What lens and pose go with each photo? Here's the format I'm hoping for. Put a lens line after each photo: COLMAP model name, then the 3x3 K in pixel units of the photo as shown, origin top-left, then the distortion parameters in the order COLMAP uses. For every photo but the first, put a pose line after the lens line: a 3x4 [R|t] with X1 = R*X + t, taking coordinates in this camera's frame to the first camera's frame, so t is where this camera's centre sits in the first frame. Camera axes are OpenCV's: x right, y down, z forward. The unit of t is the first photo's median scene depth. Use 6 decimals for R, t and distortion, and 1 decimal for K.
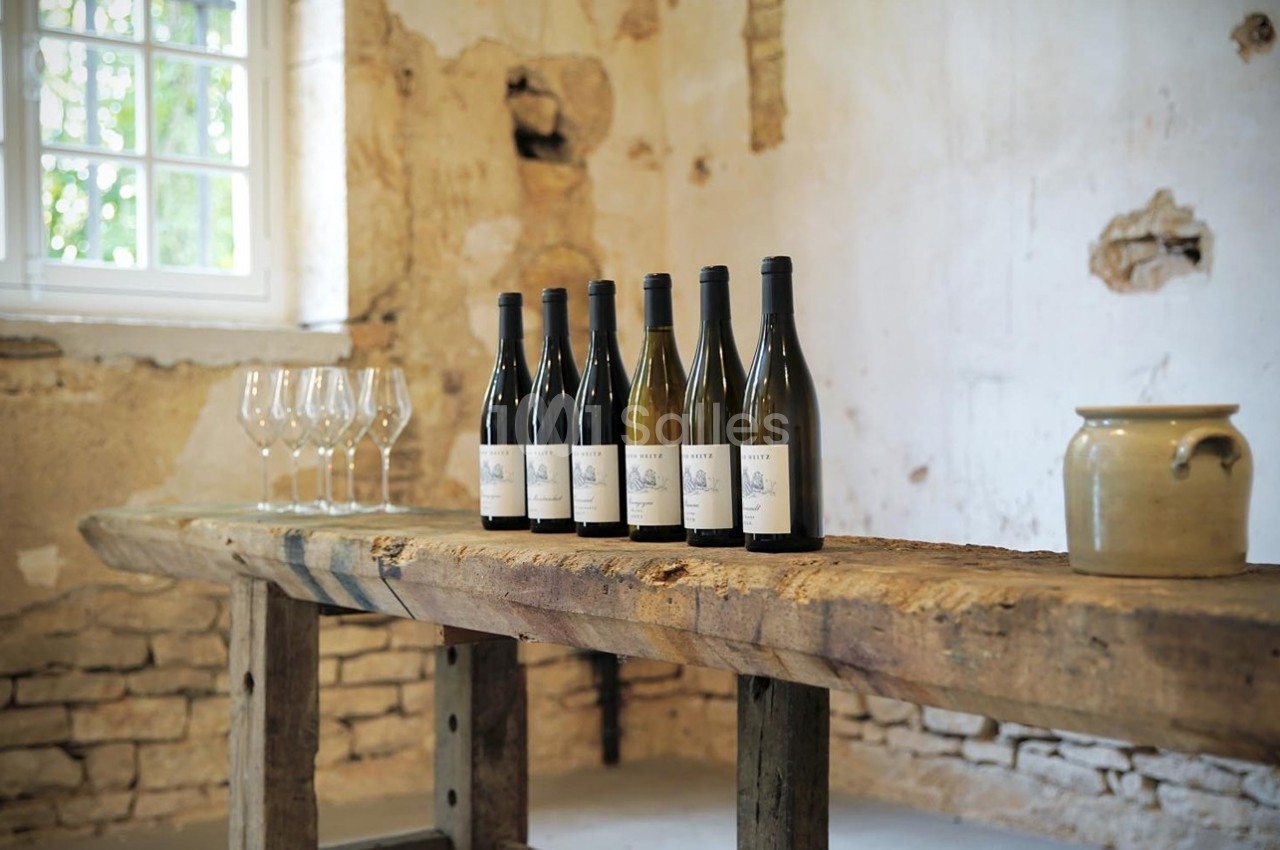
lens RADIAL K [[1926.4, 0, 640.0], [0, 1926.4, 425.0], [0, 0, 1]] dist [0.301382, 0.010563]
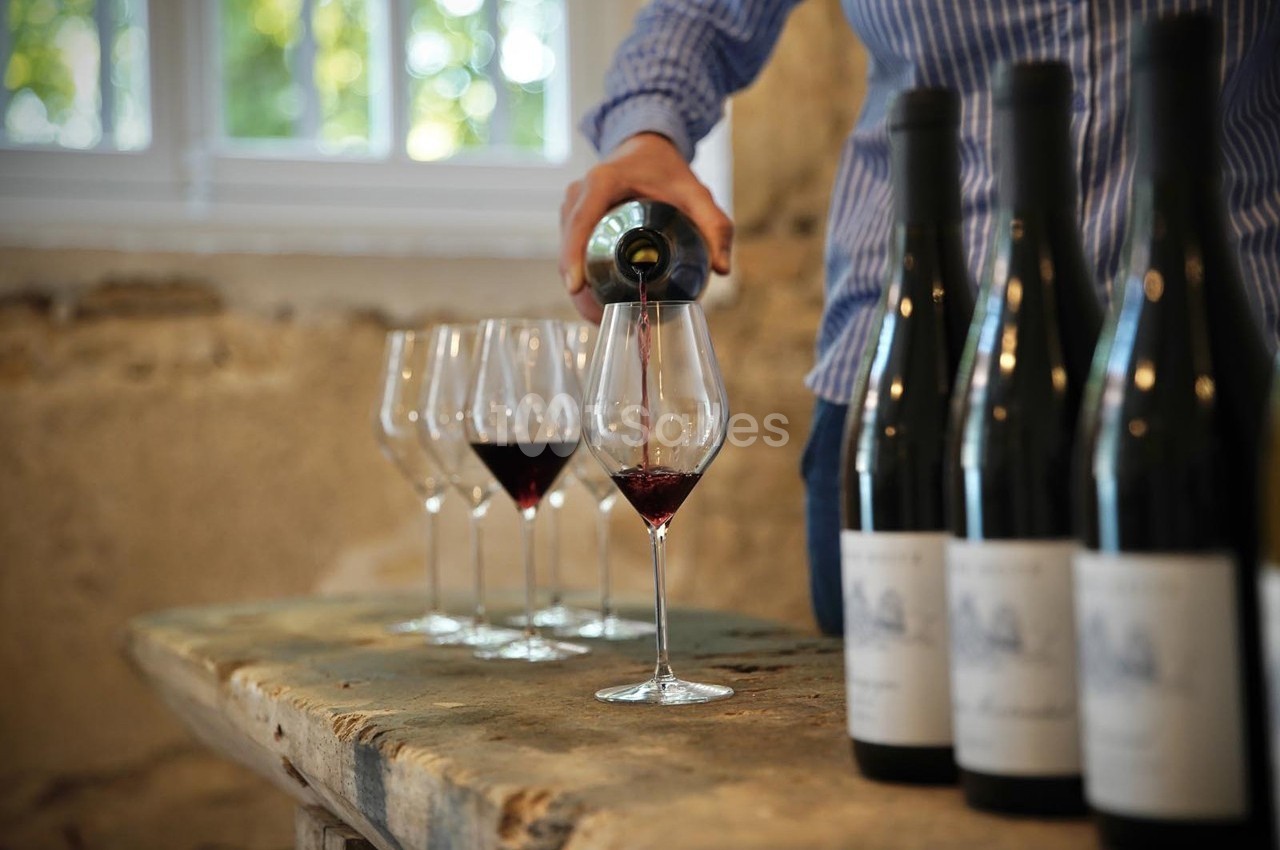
lens RADIAL K [[1926.4, 0, 640.0], [0, 1926.4, 425.0], [0, 0, 1]] dist [0.301382, 0.010563]
pose [[0.949936, -0.004623, -0.312409, -0.000986], [0.012737, 0.999632, 0.023938, -0.015429], [0.312184, -0.026719, 0.949646, 0.571806]]
